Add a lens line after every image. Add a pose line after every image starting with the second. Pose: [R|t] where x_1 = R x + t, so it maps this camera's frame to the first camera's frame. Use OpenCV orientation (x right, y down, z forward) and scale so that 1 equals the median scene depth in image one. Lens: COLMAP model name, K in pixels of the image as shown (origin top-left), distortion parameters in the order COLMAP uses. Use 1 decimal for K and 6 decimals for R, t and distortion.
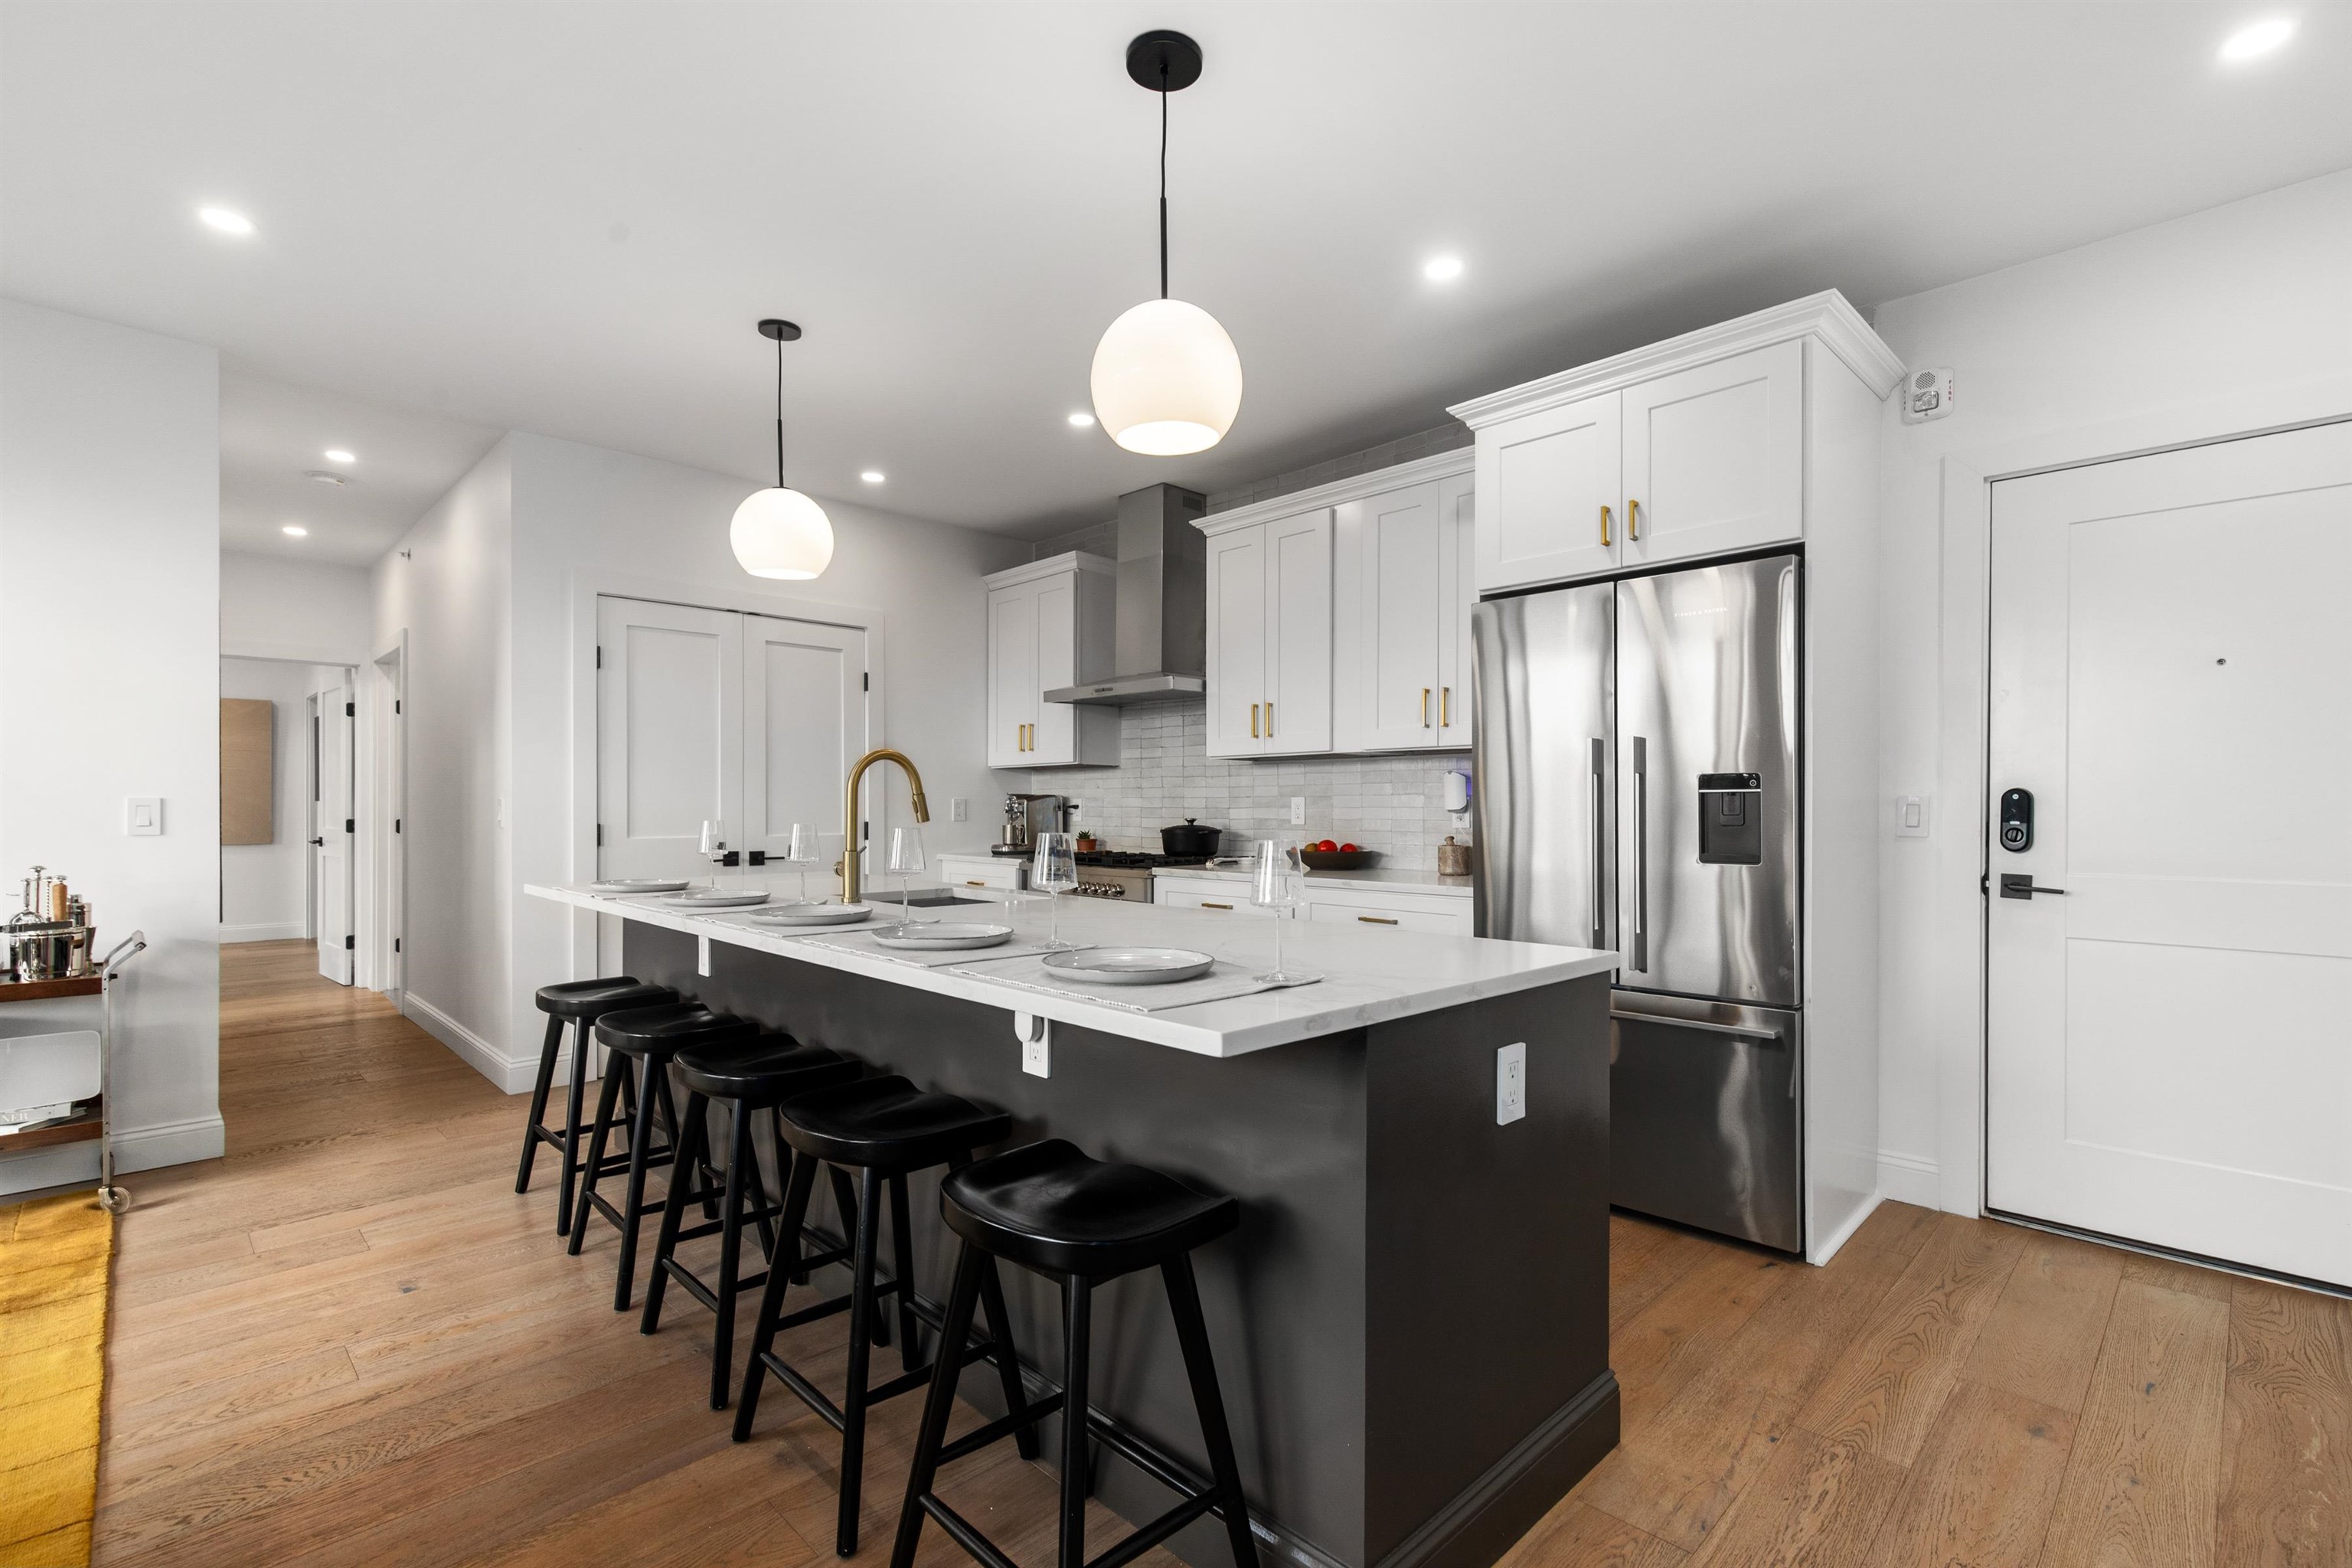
lens RADIAL K [[1056.9, 0, 1182.8], [0, 1056.9, 795.3], [0, 0, 1]] dist [0.005509, 0.000519]
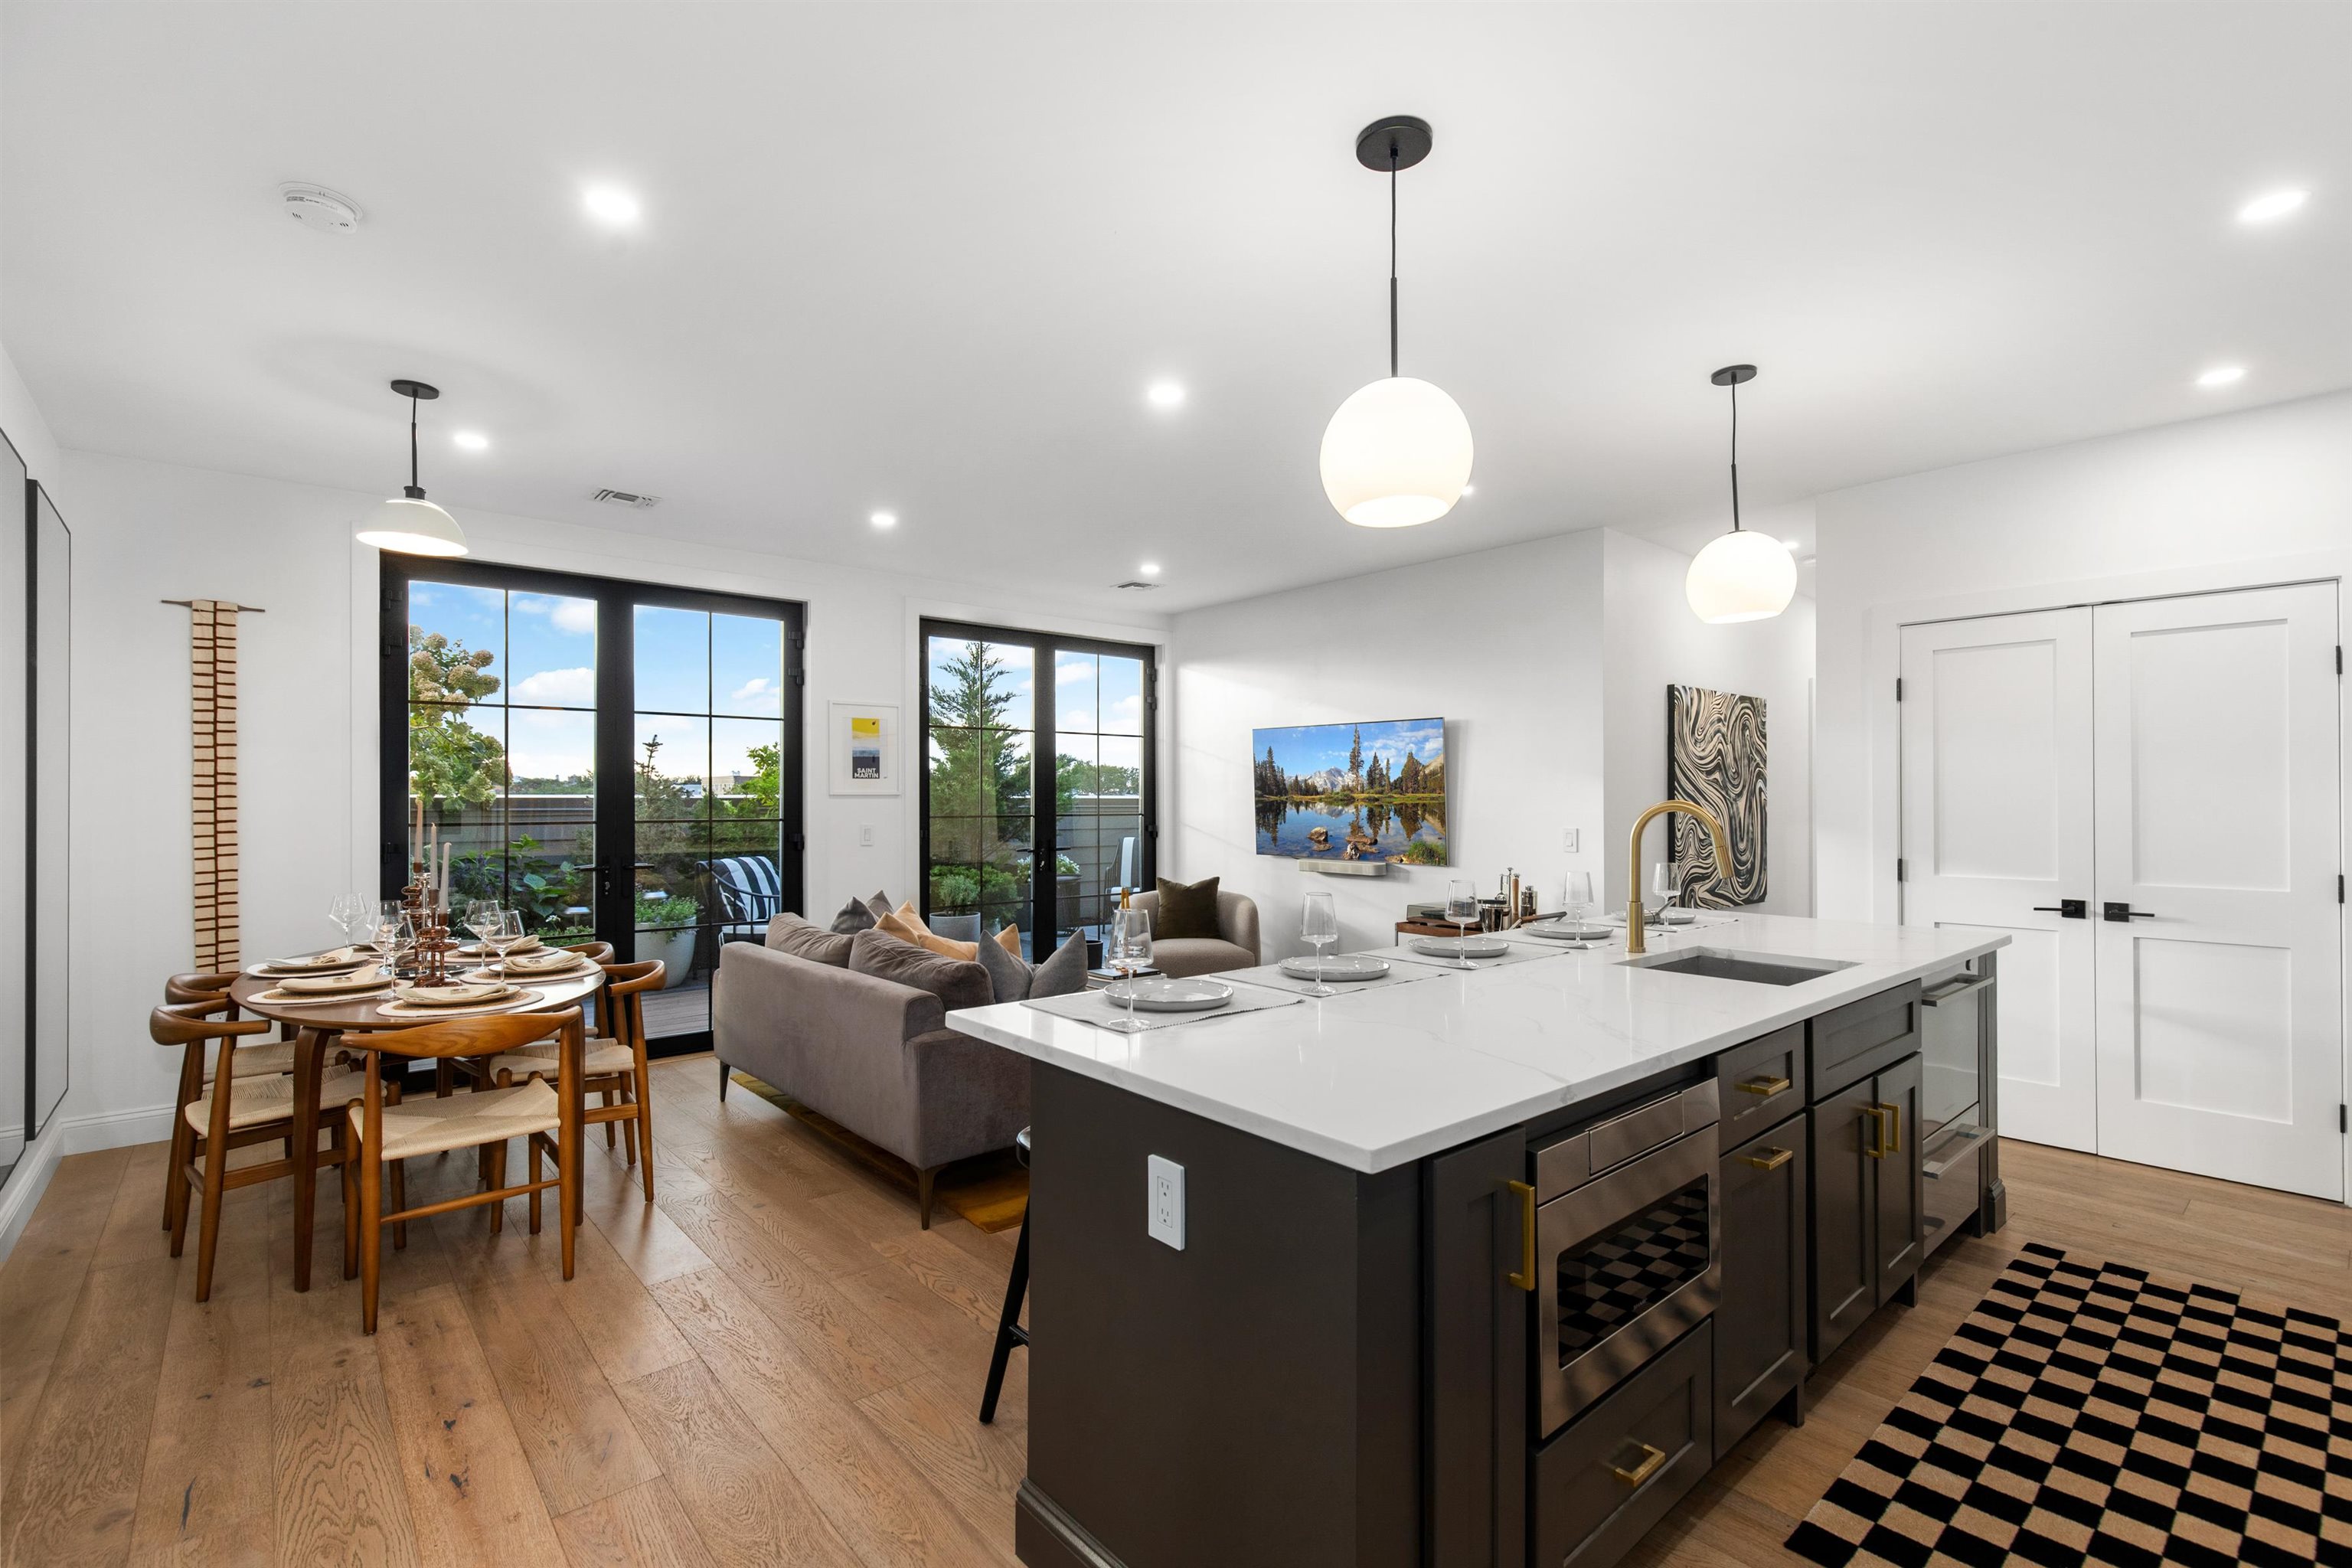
lens RADIAL K [[1056.9, 0, 1182.8], [0, 1056.9, 795.3], [0, 0, 1]] dist [0.005509, 0.000519]
pose [[-0.054839, -0.008154, -0.998462, 0.448354], [0.007043, 0.999939, -0.008553, -0.026775], [0.998470, -0.007501, -0.054778, 0.368776]]
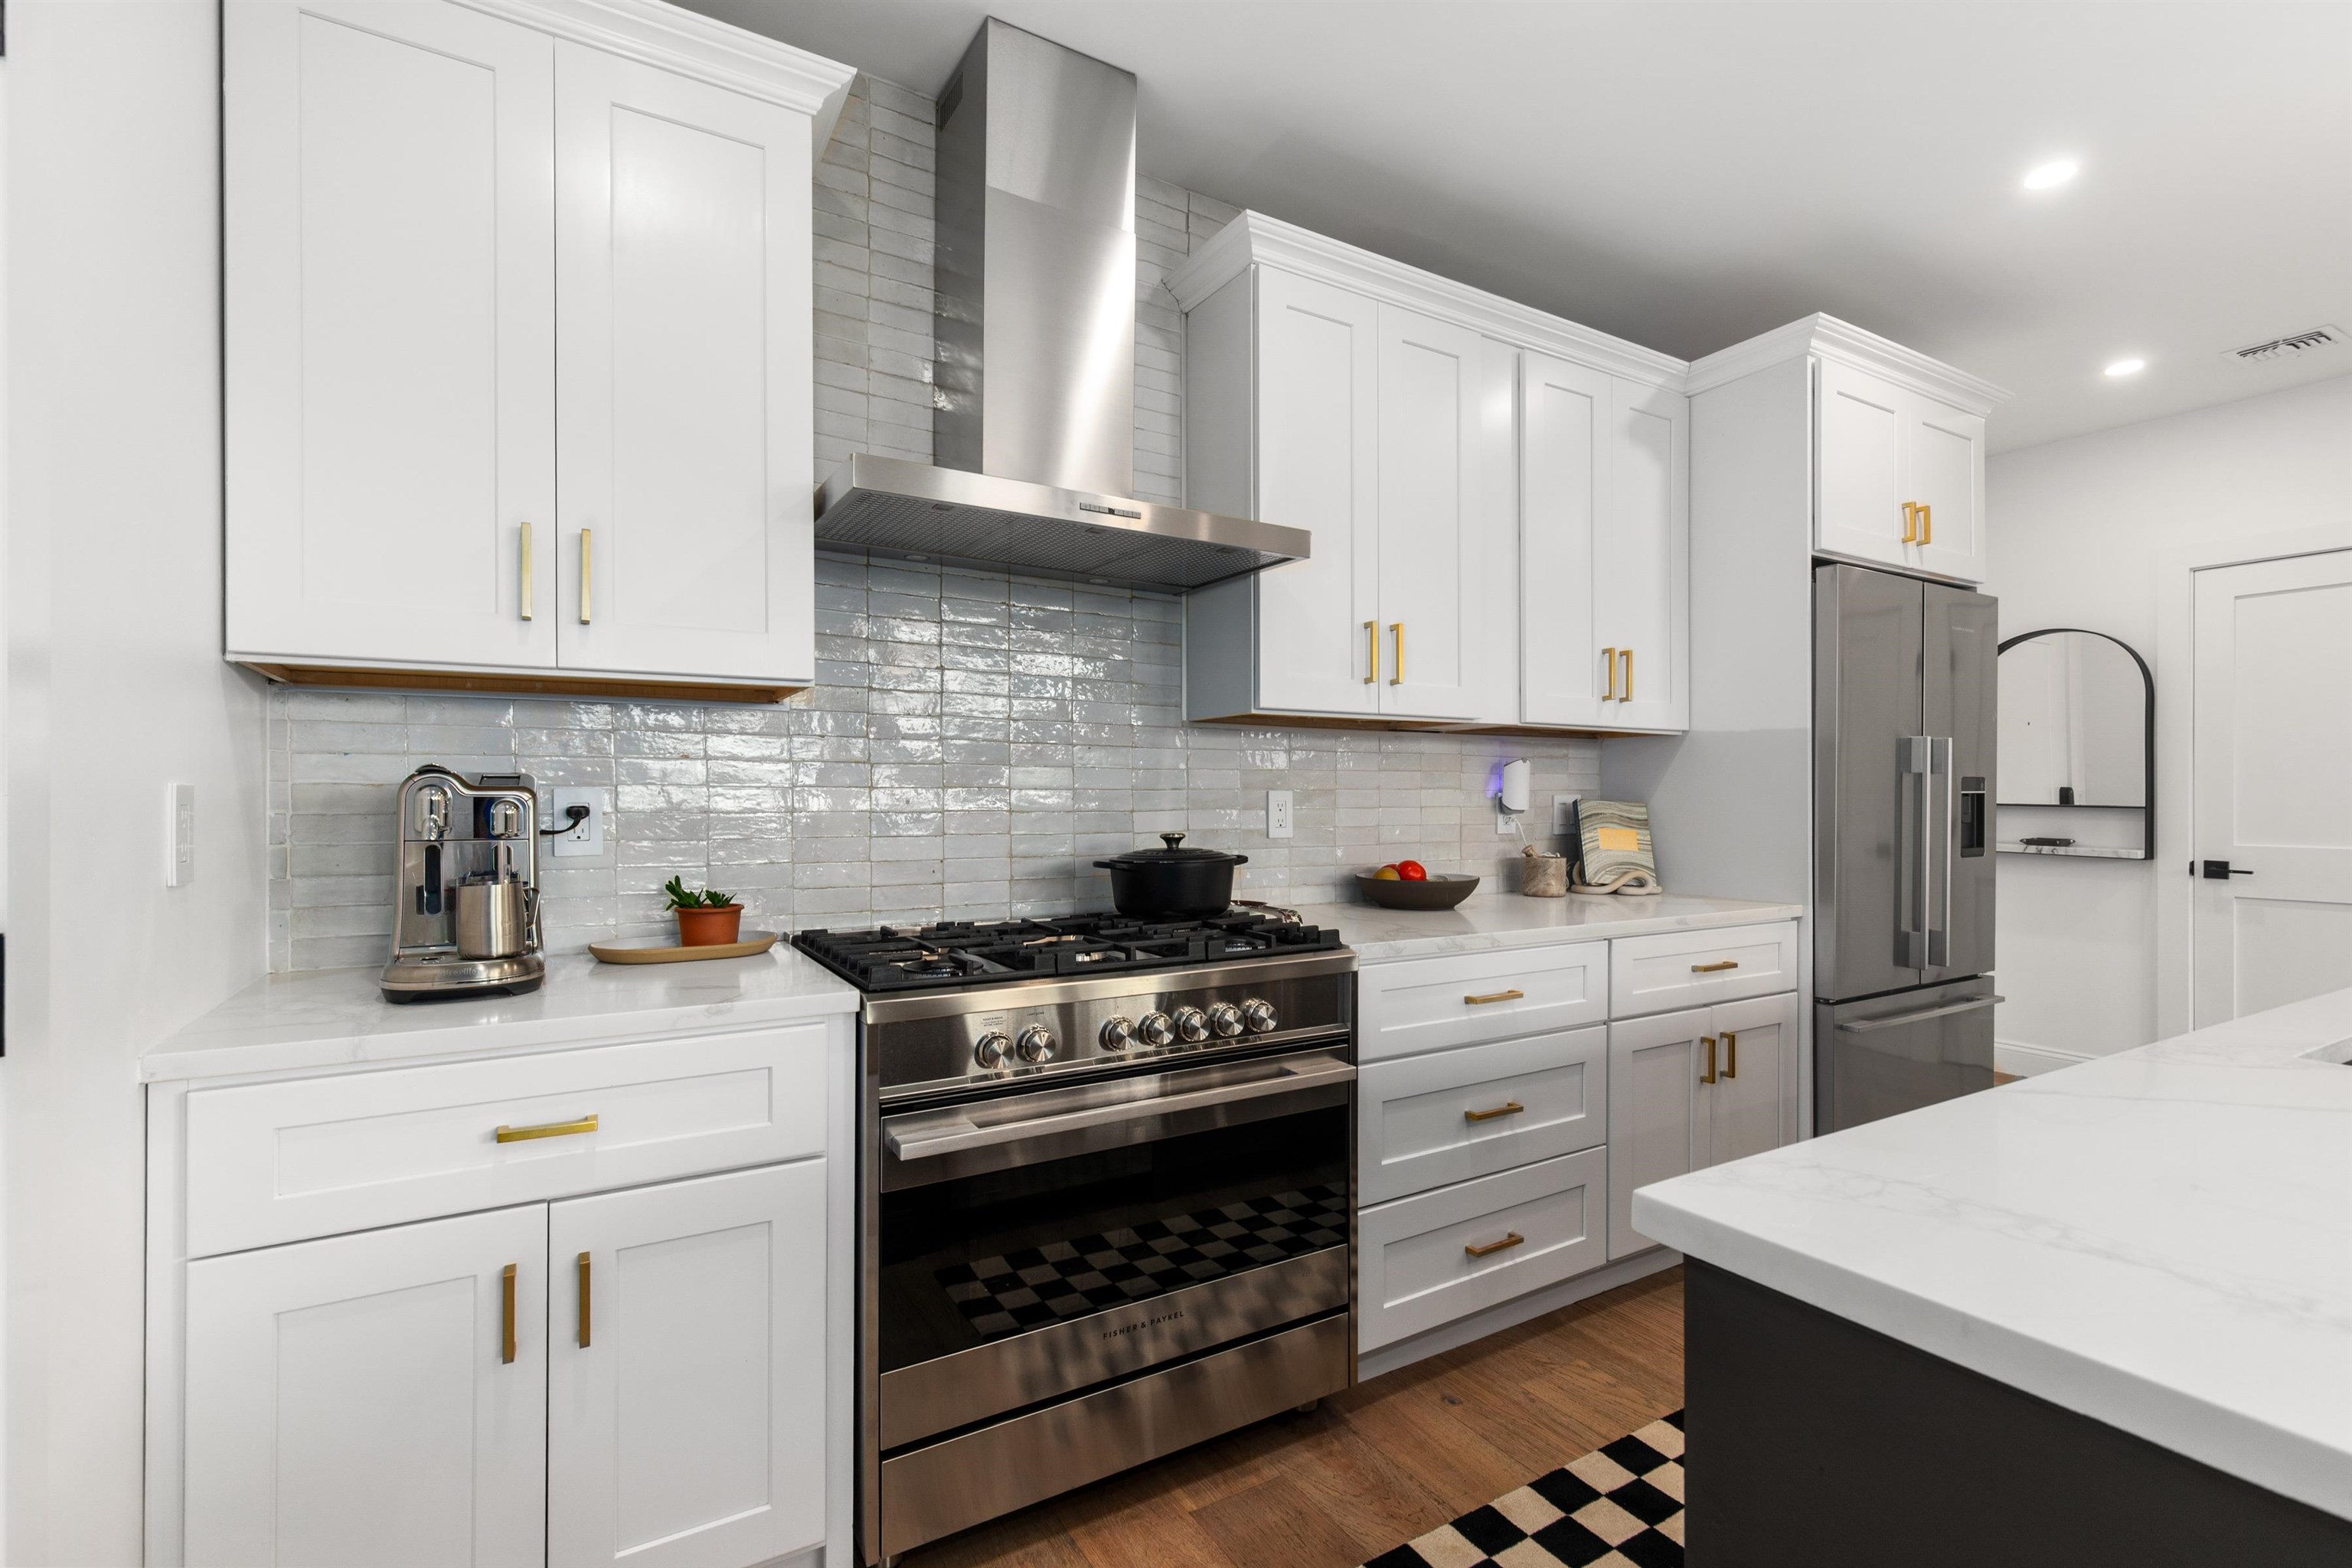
lens RADIAL K [[1056.9, 0, 1182.8], [0, 1056.9, 795.3], [0, 0, 1]] dist [0.005509, 0.000519]
pose [[0.226954, 0.000307, 0.973905, -0.459294], [-0.010836, 0.999939, 0.002210, 0.003613], [-0.973845, -0.011055, 0.226944, 0.910095]]
